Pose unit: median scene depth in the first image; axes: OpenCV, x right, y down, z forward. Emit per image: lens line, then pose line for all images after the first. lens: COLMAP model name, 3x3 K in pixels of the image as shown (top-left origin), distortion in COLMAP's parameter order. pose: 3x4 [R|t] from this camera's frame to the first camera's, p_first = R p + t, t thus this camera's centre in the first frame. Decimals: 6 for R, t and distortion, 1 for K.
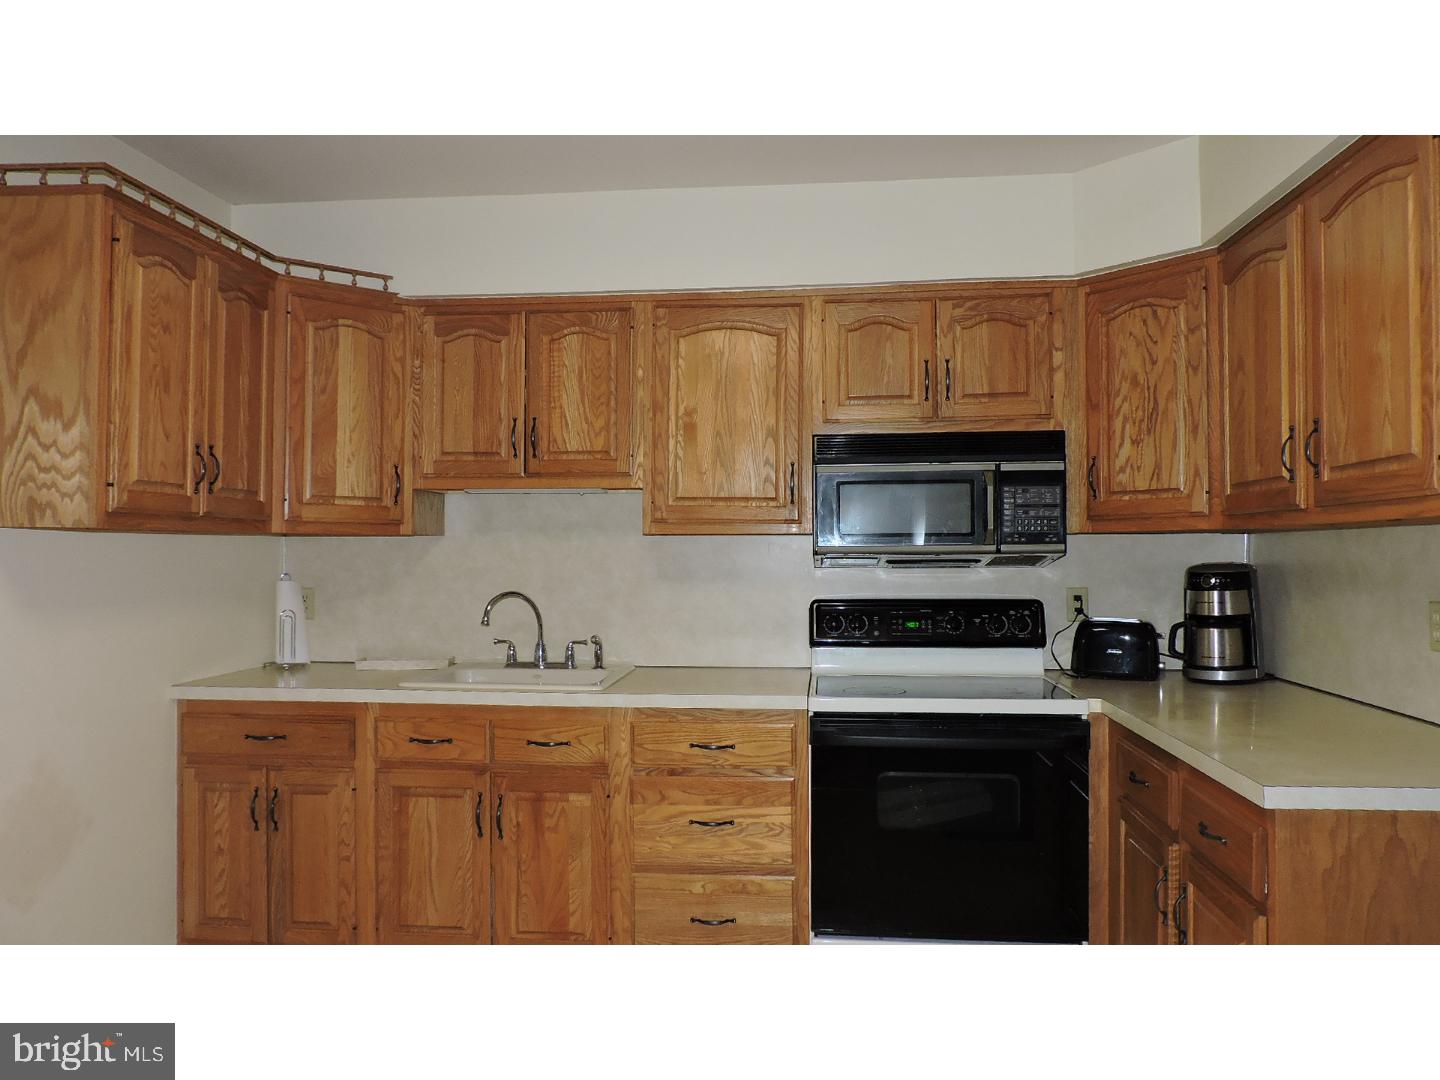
lens RADIAL K [[1075.5, 0, 720.0], [0, 1075.5, 540.0], [0, 0, 1]] dist [0.001261, 0.001554]
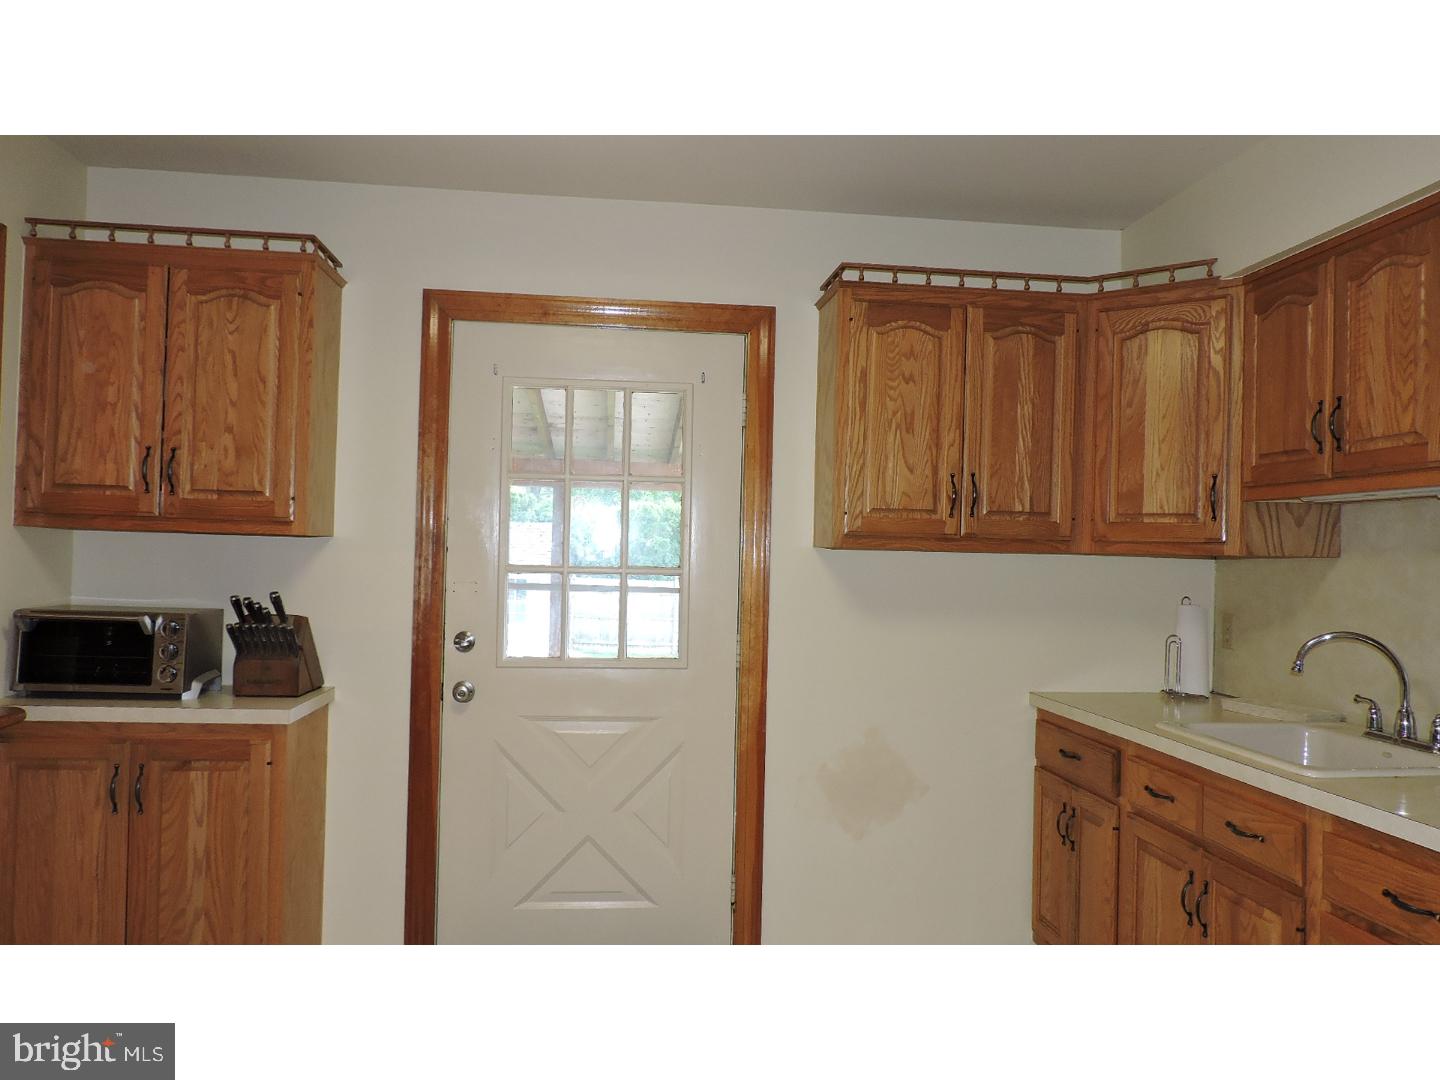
lens RADIAL K [[1038.5, 0, 720.0], [0, 1038.5, 540.0], [0, 0, 1]] dist [-0.004767, -0.003988]
pose [[0.194000, -0.012550, -0.980921, 0.463212], [-0.012412, 0.999807, -0.015247, 0.000414], [0.980923, 0.015133, 0.193806, 0.473512]]
